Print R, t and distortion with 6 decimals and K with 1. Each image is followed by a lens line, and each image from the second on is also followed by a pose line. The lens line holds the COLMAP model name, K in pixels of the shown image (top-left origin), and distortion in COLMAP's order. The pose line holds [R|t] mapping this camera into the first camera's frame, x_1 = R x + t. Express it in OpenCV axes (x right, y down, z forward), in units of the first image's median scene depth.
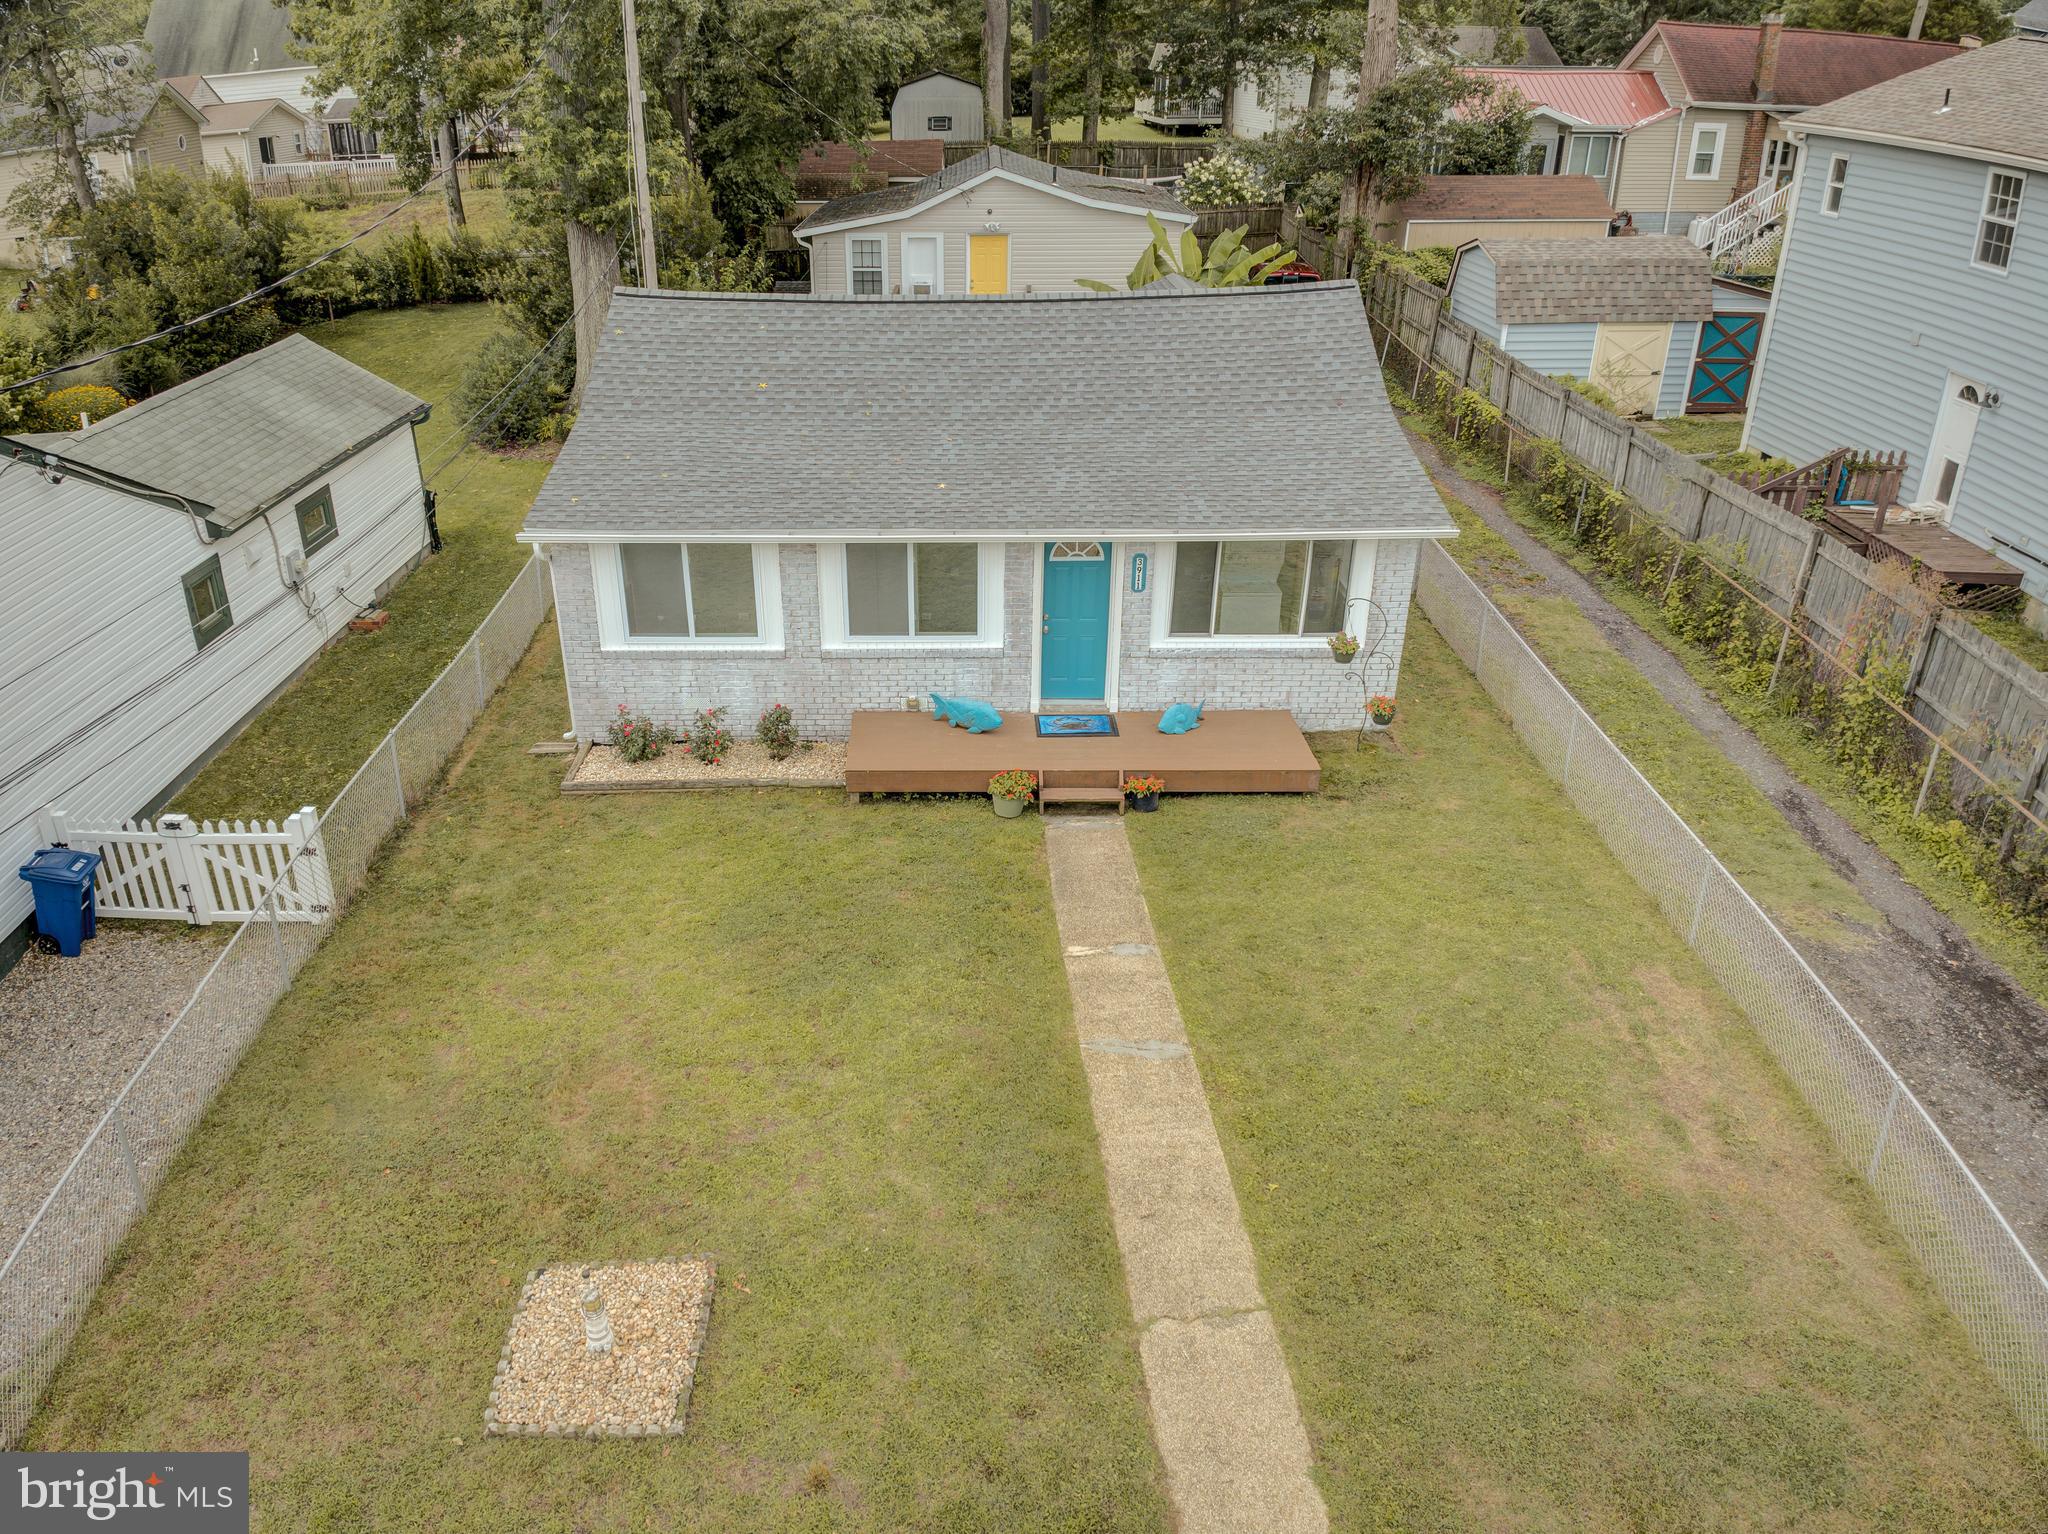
lens RADIAL K [[1489.2, 0, 946.9], [0, 1489.2, 753.0], [0, 0, 1]] dist [0.061684, -0.143842]
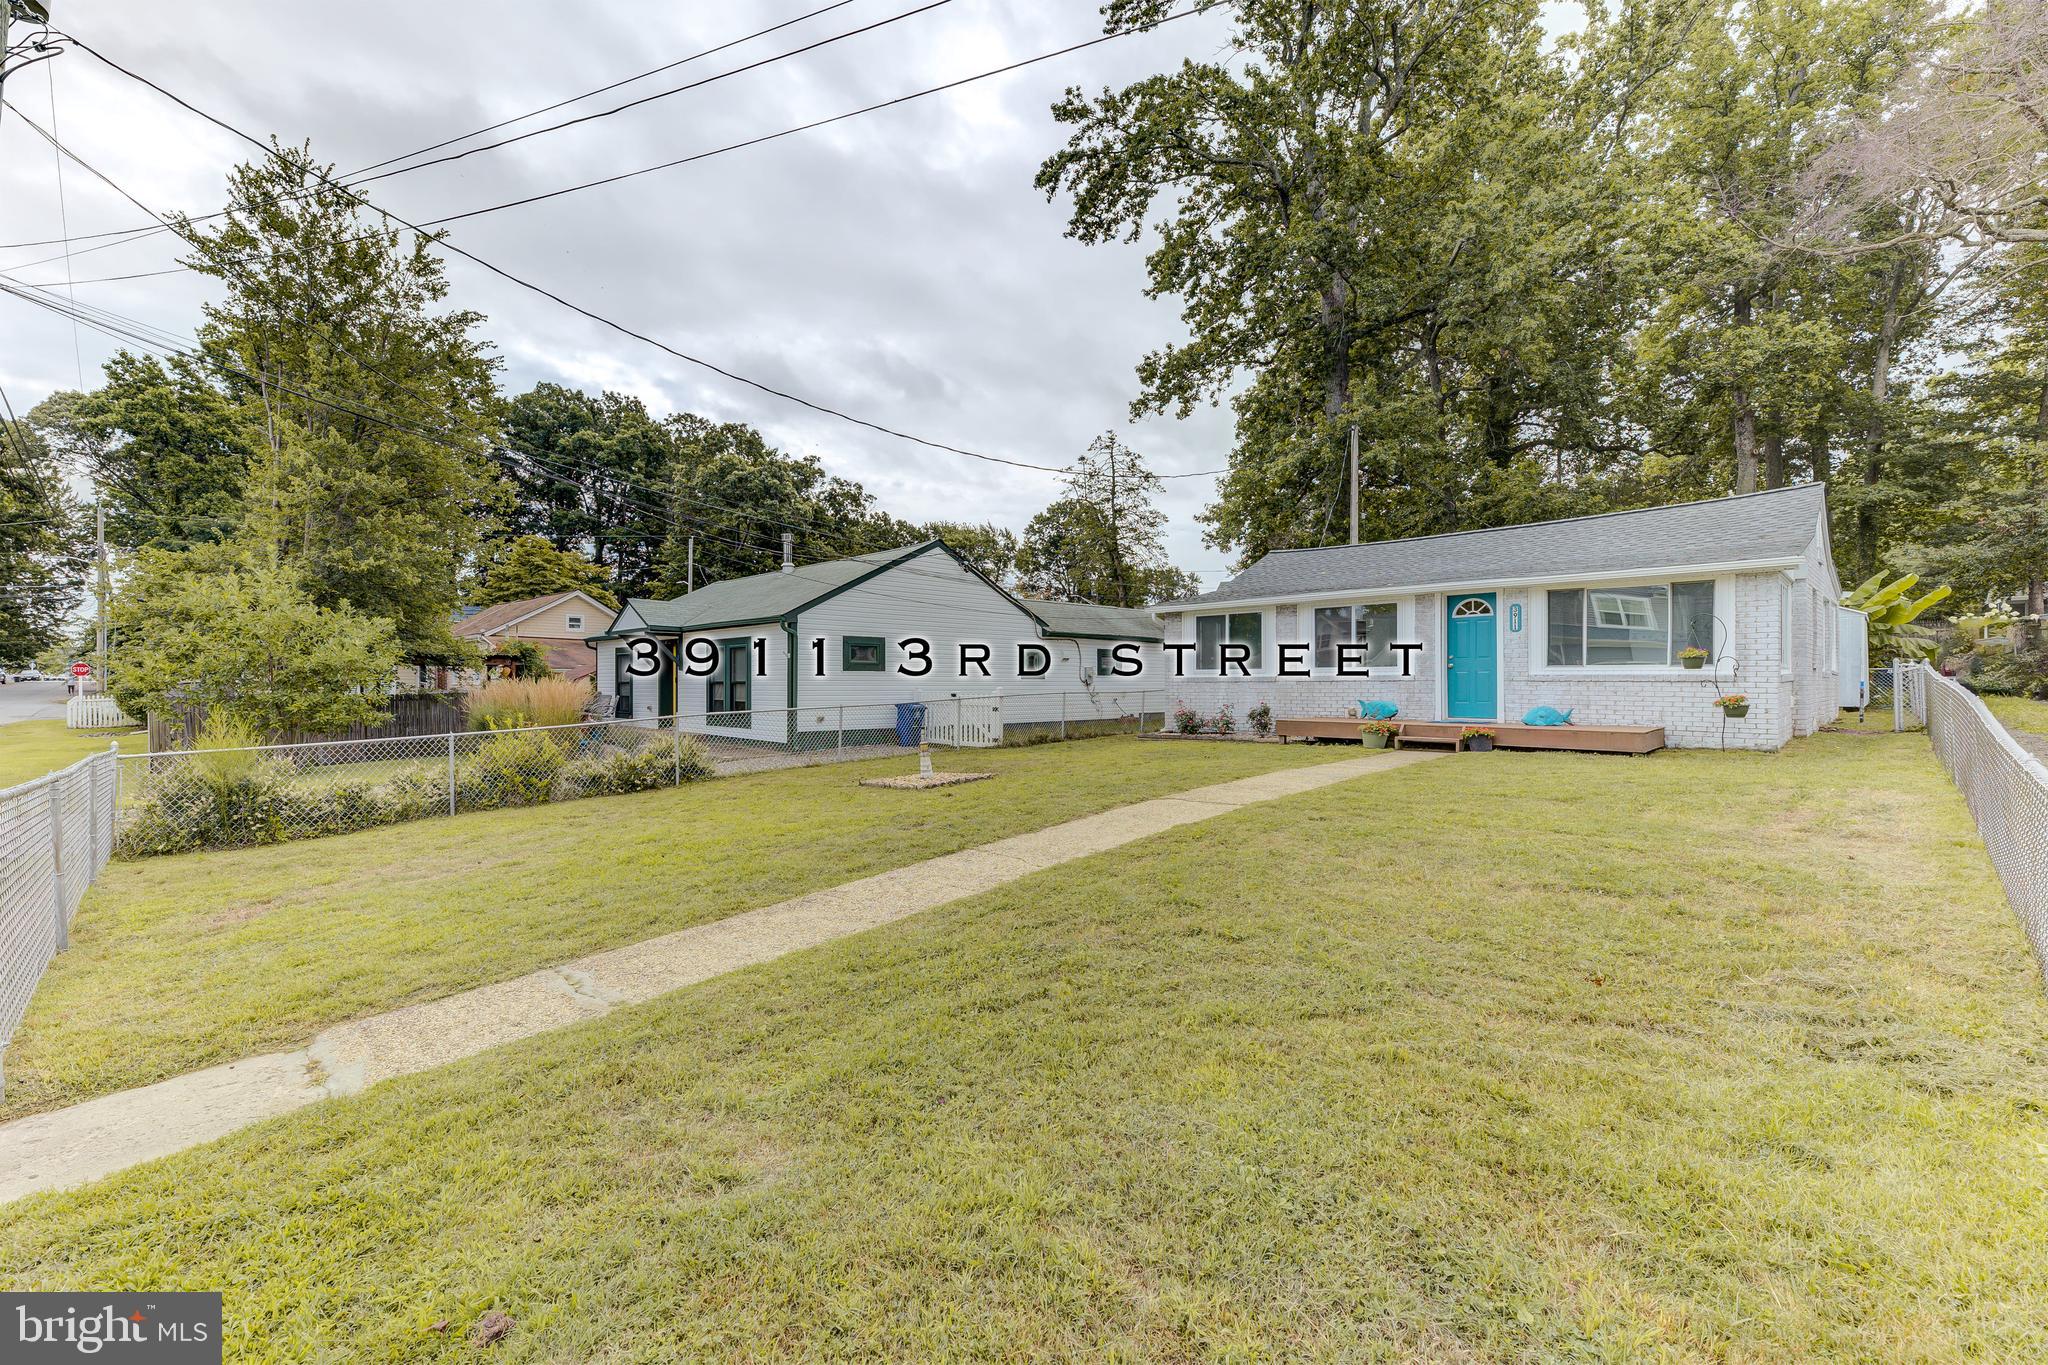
lens RADIAL K [[871.6, 0, 930.7], [0, 871.6, 688.4], [0, 0, 1]] dist [-0.003105, -0.000658]
pose [[0.666840, 0.009100, -0.745145, 0.369269], [-0.328423, 0.901168, -0.282905, 0.354226], [0.668926, 0.433375, 0.603924, 0.142886]]
